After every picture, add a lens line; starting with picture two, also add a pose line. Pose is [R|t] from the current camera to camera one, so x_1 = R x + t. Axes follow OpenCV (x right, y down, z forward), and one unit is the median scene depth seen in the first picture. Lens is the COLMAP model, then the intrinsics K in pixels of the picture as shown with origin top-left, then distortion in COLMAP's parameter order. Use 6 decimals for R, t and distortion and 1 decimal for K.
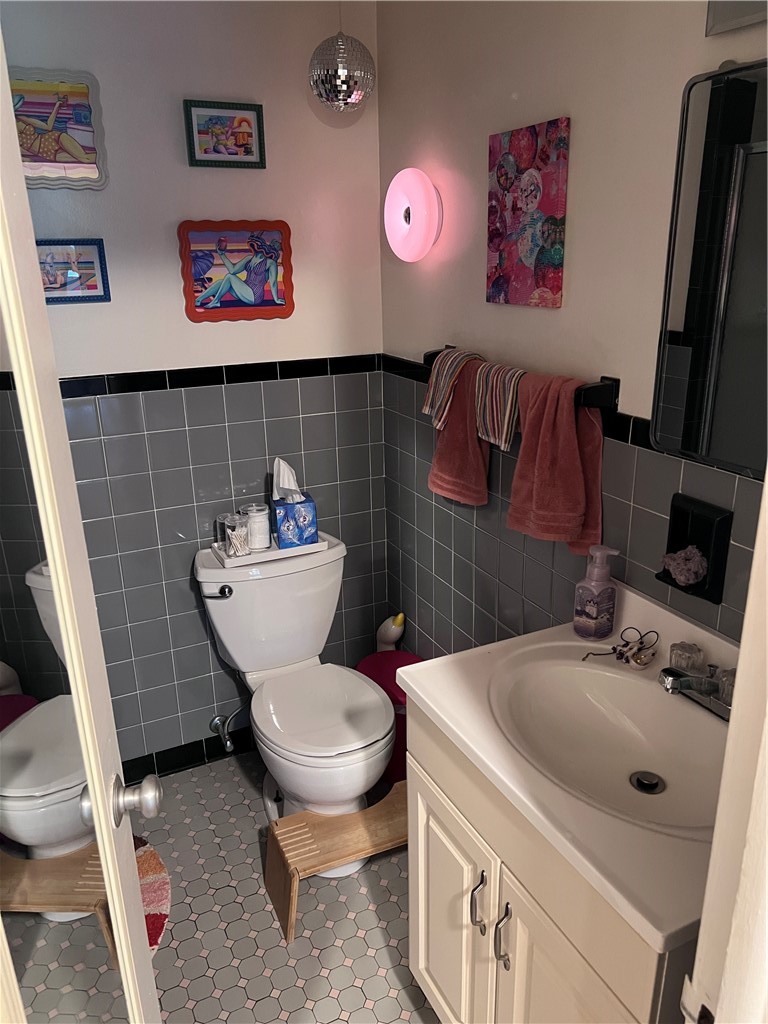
lens RADIAL K [[775.8, 0, 389.0], [0, 775.8, 517.6], [0, 0, 1]] dist [0.029711, -0.043676]
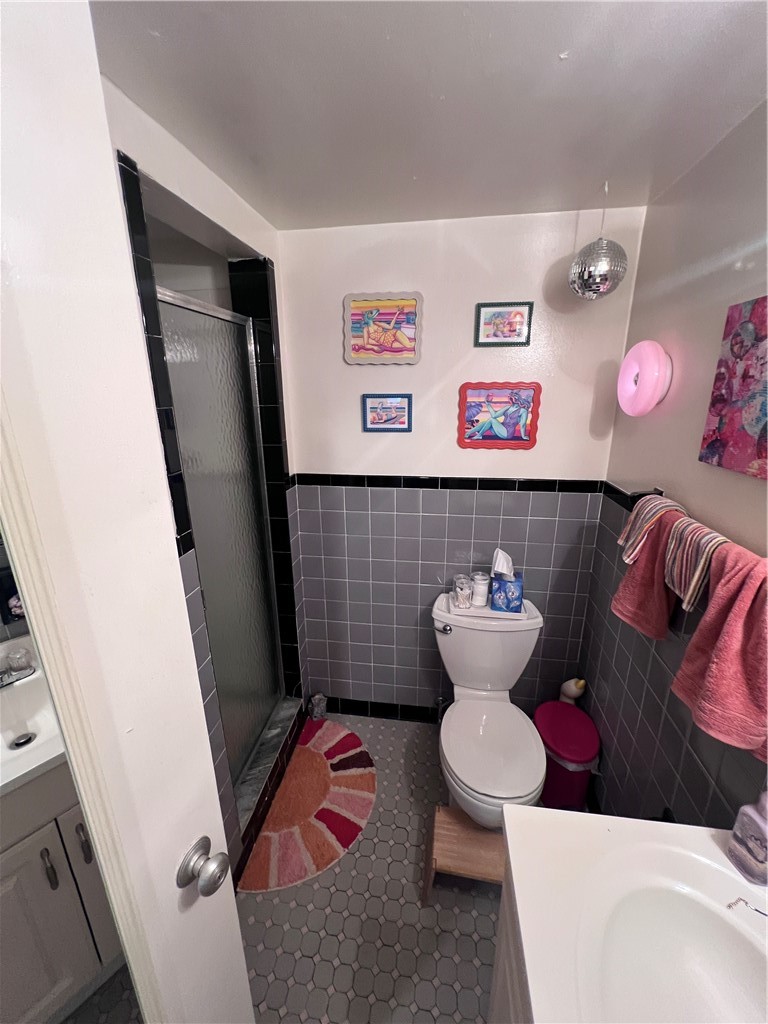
lens RADIAL K [[411.5, 0, 381.4], [0, 411.5, 508.3], [0, 0, 1]] dist [0.001803, -0.001459]
pose [[0.823668, 0.169549, -0.541133, 0.074490], [-0.193781, 0.980966, 0.012400, -0.120961], [0.532935, 0.094648, 0.840846, 0.267955]]
